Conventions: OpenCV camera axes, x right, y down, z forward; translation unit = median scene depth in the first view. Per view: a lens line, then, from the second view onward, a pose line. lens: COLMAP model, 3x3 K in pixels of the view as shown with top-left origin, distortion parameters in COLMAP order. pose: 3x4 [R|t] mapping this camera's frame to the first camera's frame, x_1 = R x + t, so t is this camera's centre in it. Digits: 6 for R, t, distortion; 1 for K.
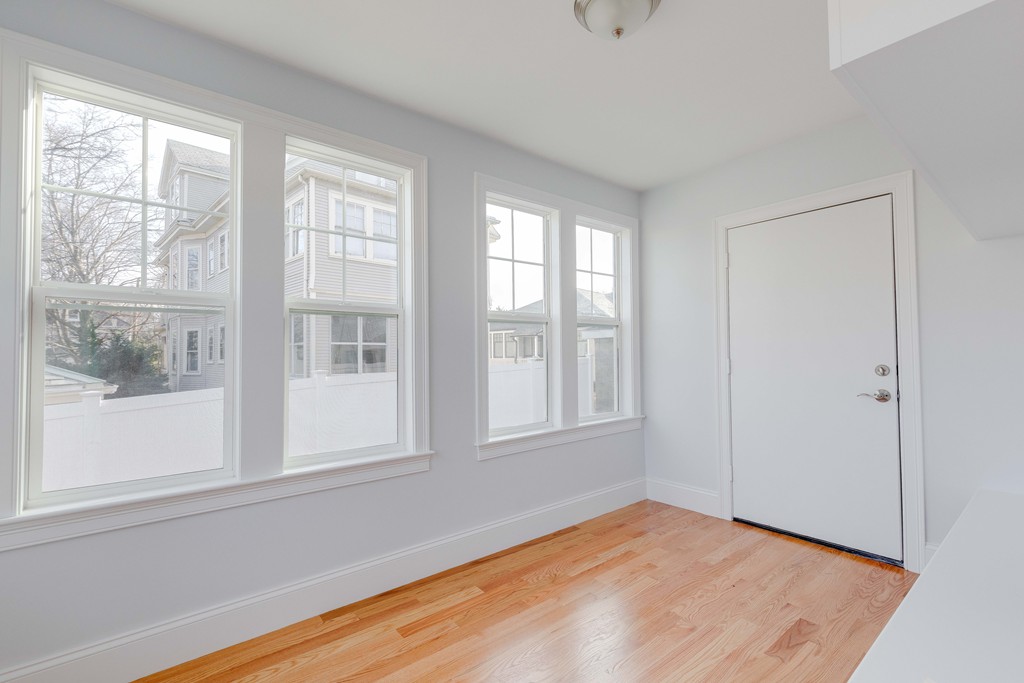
lens RADIAL K [[458.2, 0, 512.0], [0, 458.2, 341.5], [0, 0, 1]] dist [0.001952, -0.000124]
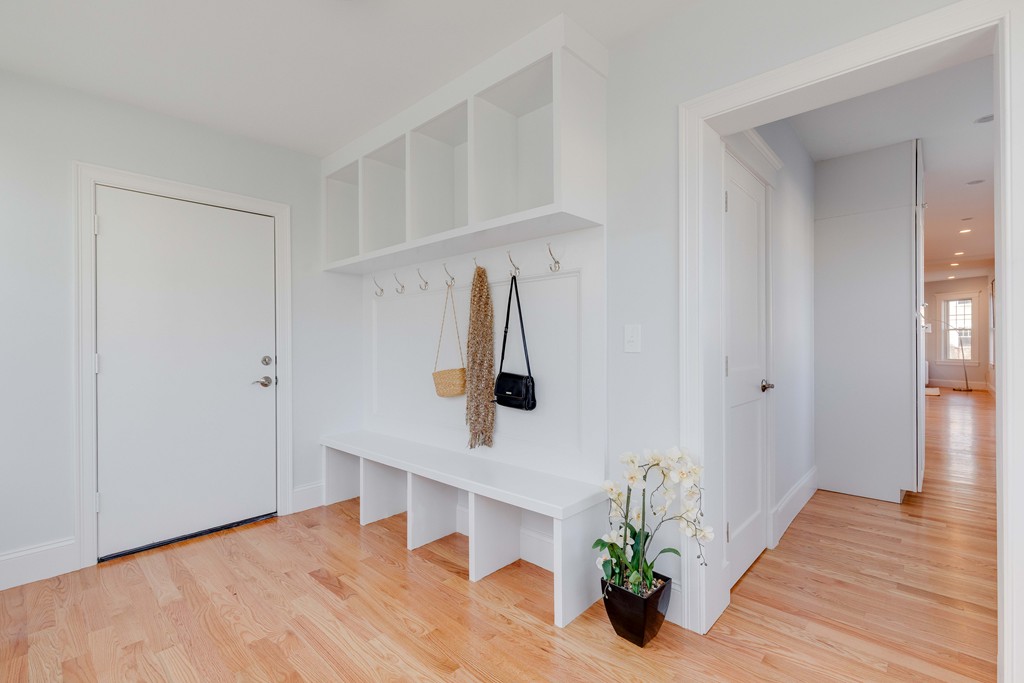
lens RADIAL K [[458.2, 0, 512.0], [0, 458.2, 341.5], [0, 0, 1]] dist [0.001952, -0.000124]
pose [[-0.134649, 0.015756, 0.990768, -0.477188], [-0.019681, 0.999634, -0.018572, 0.023169], [-0.990698, -0.022000, -0.134290, 0.525827]]
